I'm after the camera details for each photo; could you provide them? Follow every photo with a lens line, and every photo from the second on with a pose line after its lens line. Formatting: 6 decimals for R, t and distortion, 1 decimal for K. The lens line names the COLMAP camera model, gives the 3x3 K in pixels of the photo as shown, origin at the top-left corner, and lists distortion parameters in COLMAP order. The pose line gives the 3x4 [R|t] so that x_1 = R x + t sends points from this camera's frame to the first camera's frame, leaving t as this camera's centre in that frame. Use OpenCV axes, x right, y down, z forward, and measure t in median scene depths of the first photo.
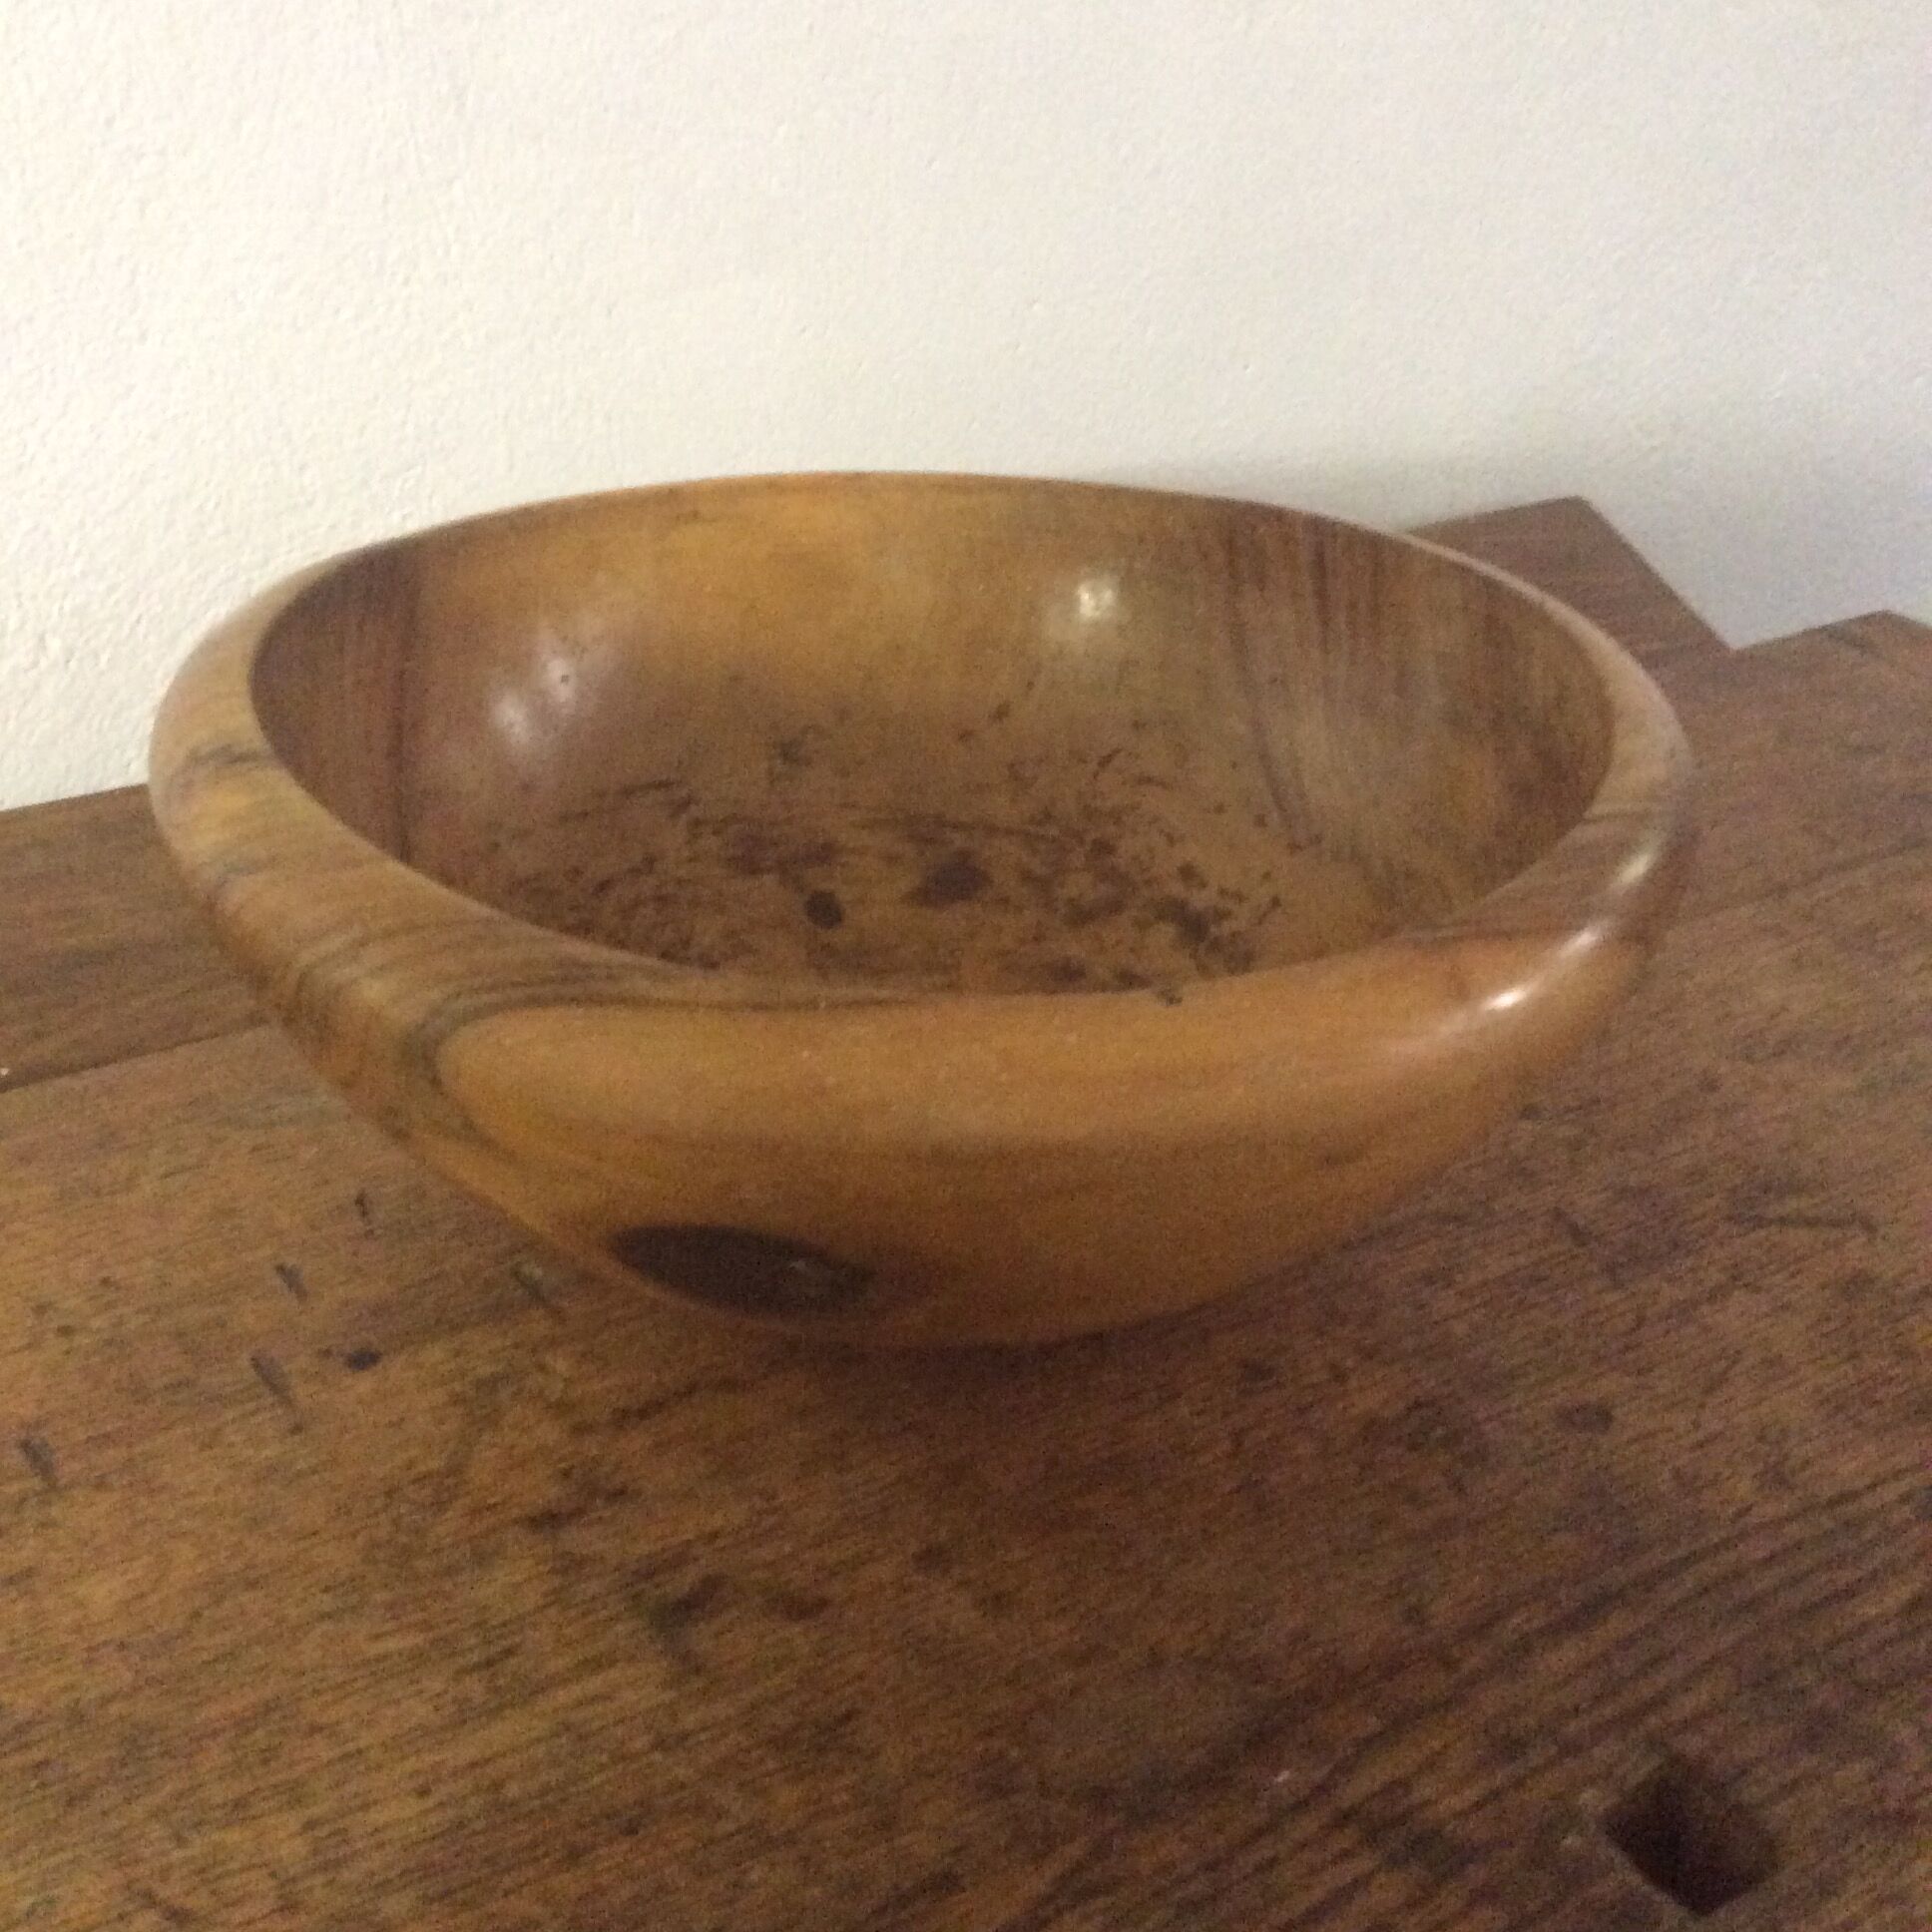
lens RADIAL K [[2305.2, 0, 962.1], [0, 2305.2, 986.4], [0, 0, 1]] dist [0.148115, -0.344632]
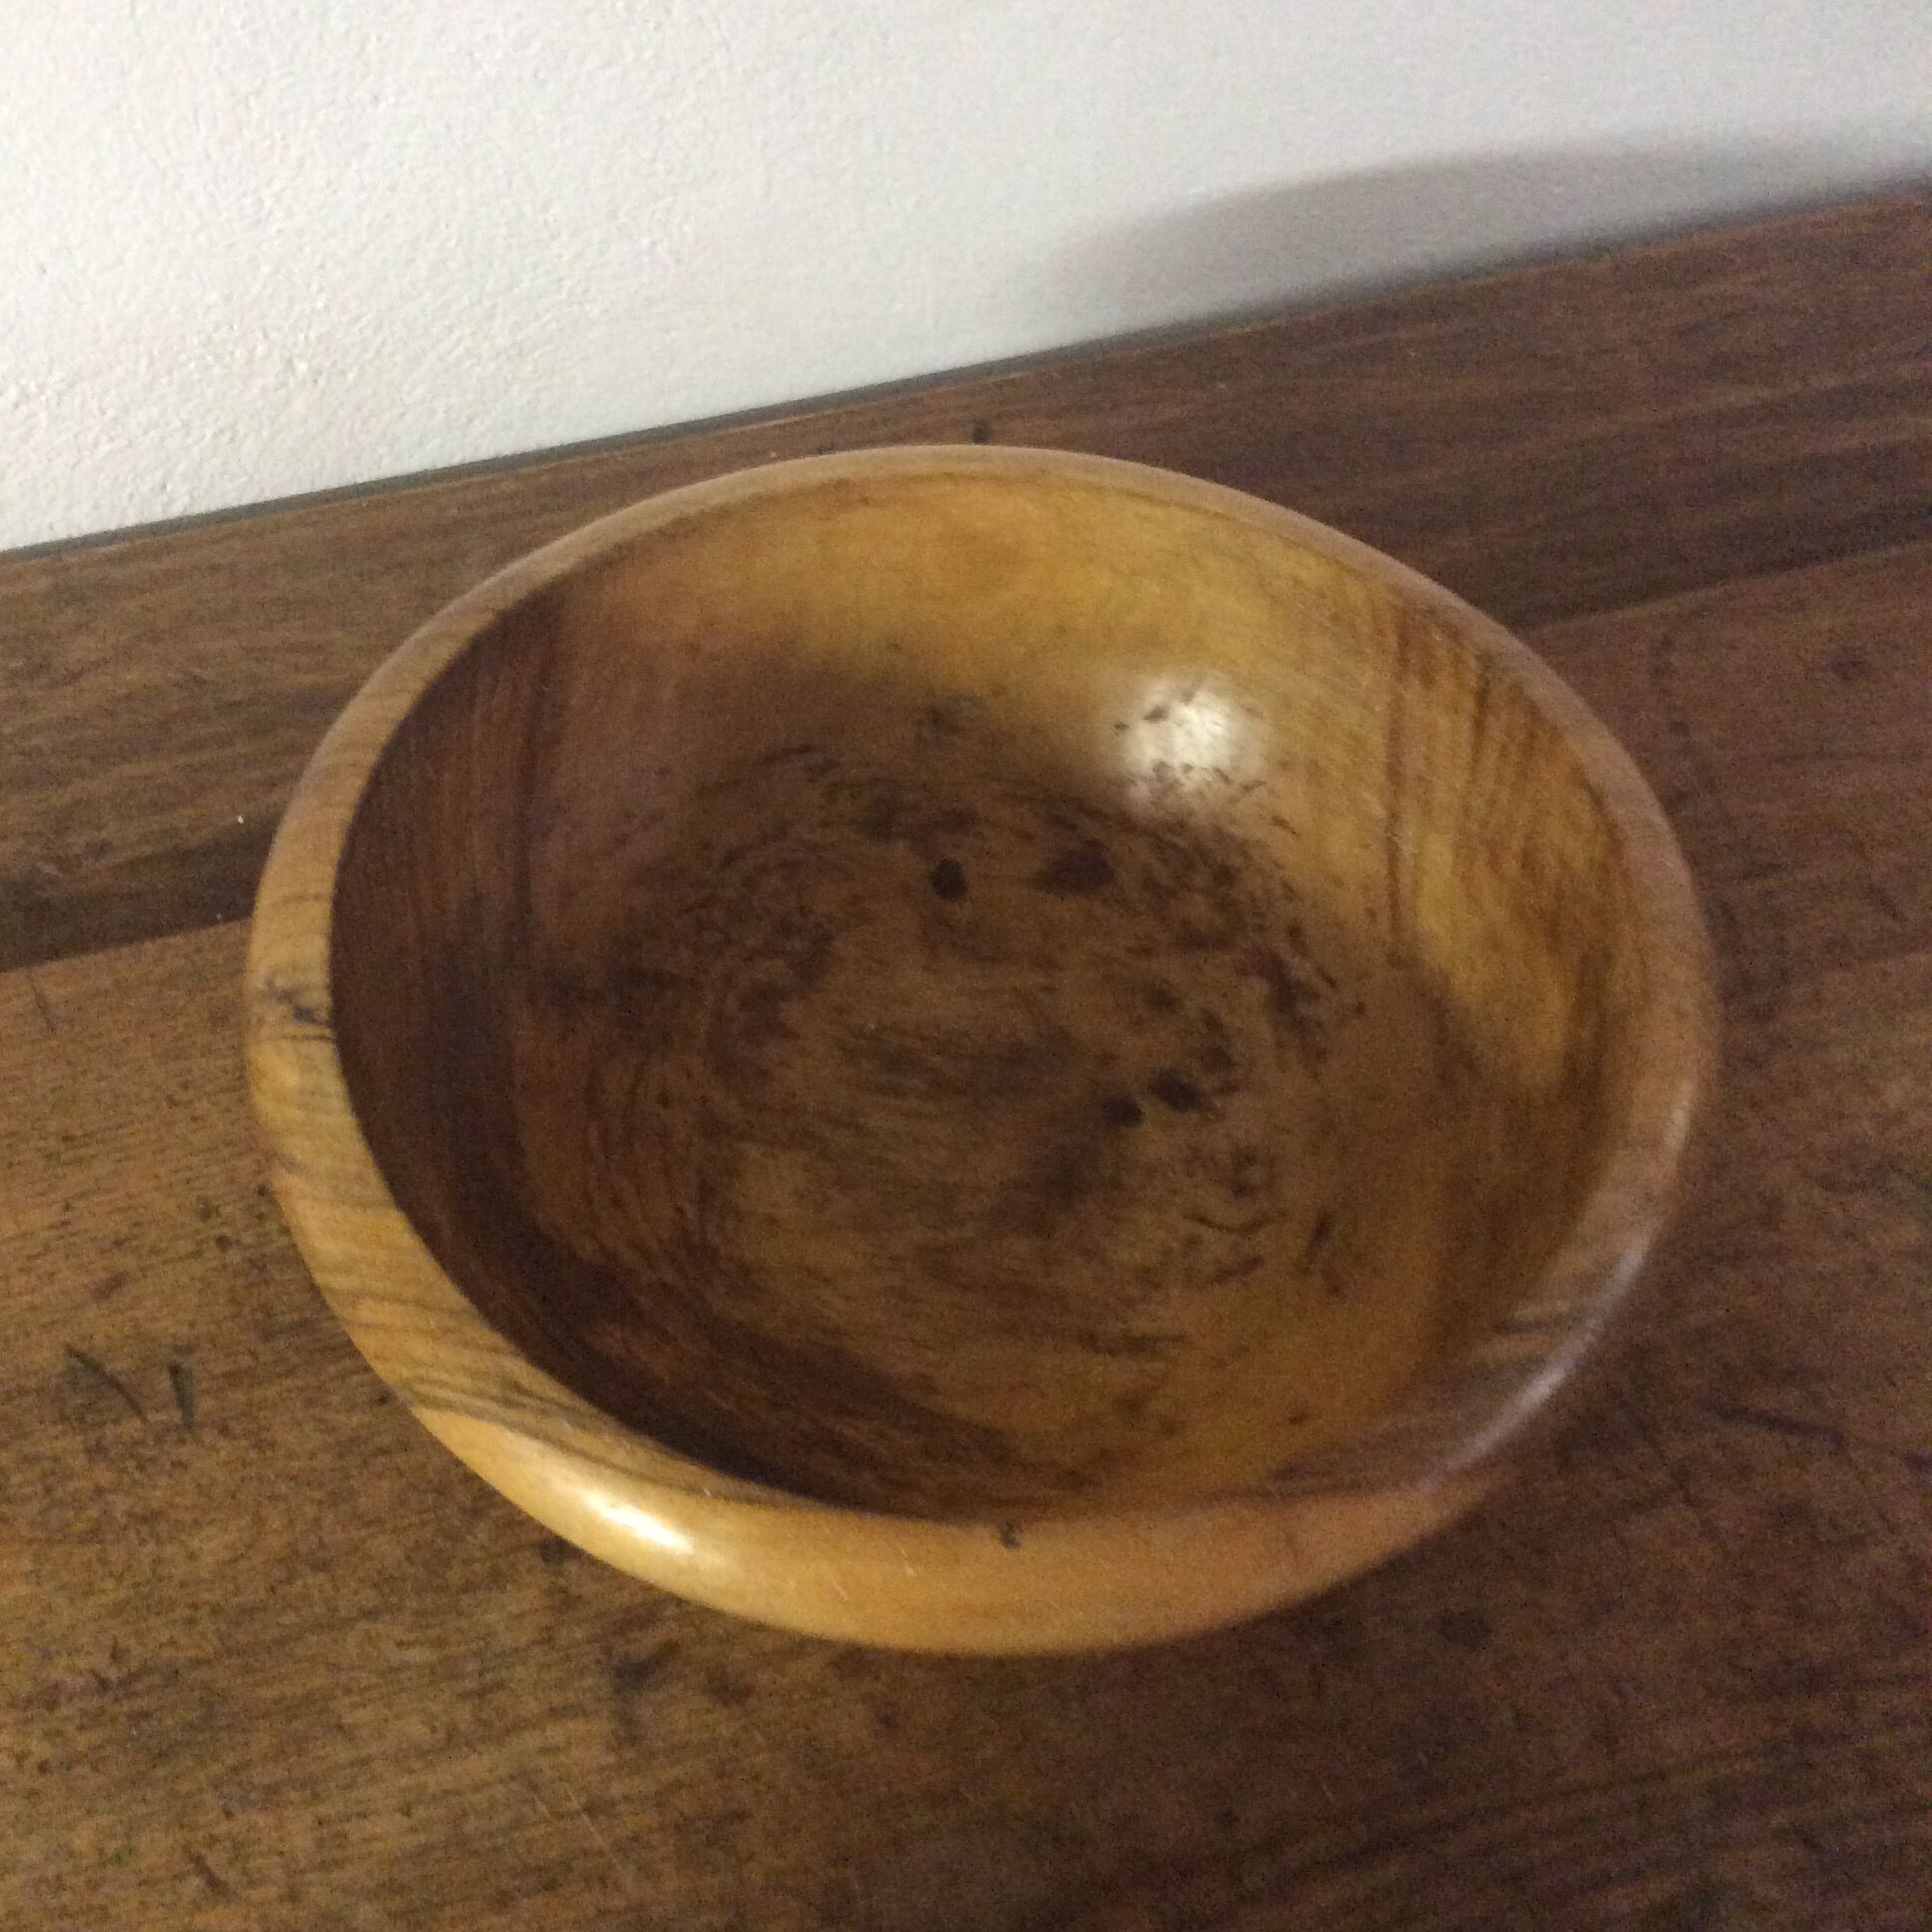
lens RADIAL K [[2297.9, 0, 969.4], [0, 2297.9, 988.6], [0, 0, 1]] dist [0.145312, -0.333594]
pose [[0.966739, 0.211324, -0.144075, 0.143638], [-0.128056, 0.887545, 0.442568, -0.594345], [0.221398, -0.409398, 0.885085, 0.088974]]
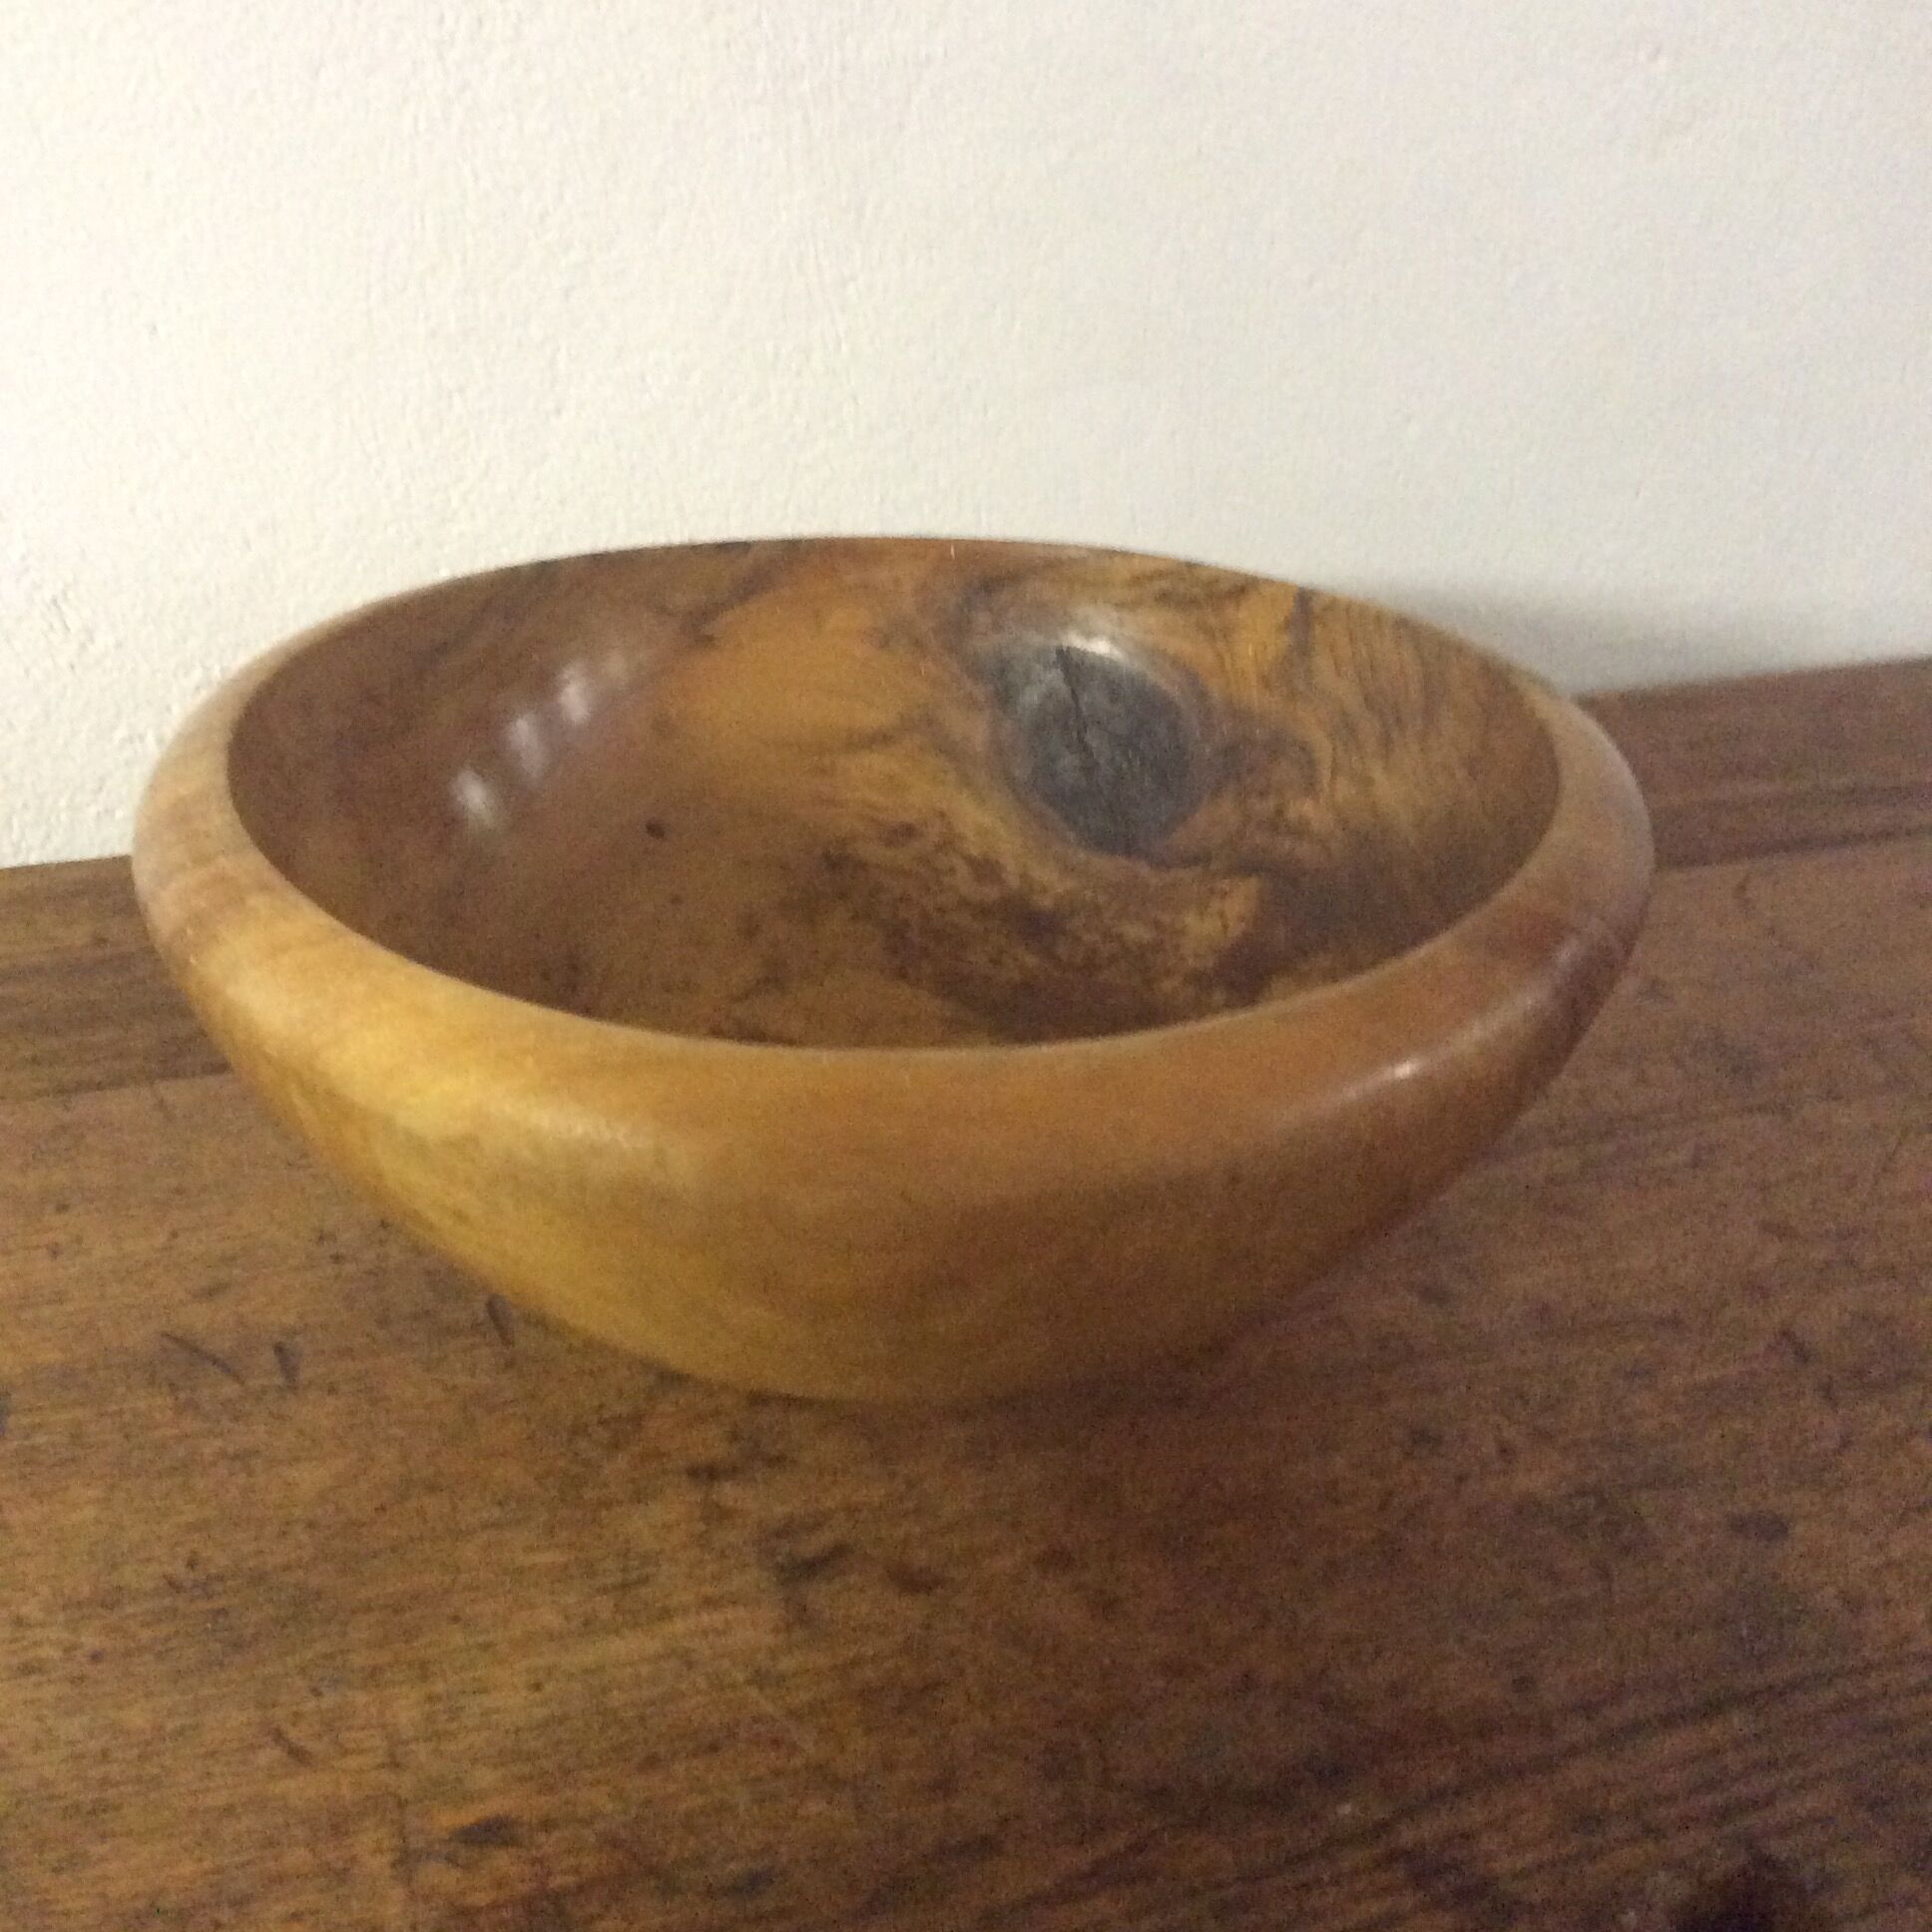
lens RADIAL K [[2305.2, 0, 962.1], [0, 2305.2, 986.4], [0, 0, 1]] dist [0.148115, -0.344632]
pose [[0.973275, 0.088413, -0.211940, 0.140940], [-0.102454, 0.993150, -0.056189, 0.054787], [0.205521, 0.076401, 0.975666, -0.033057]]
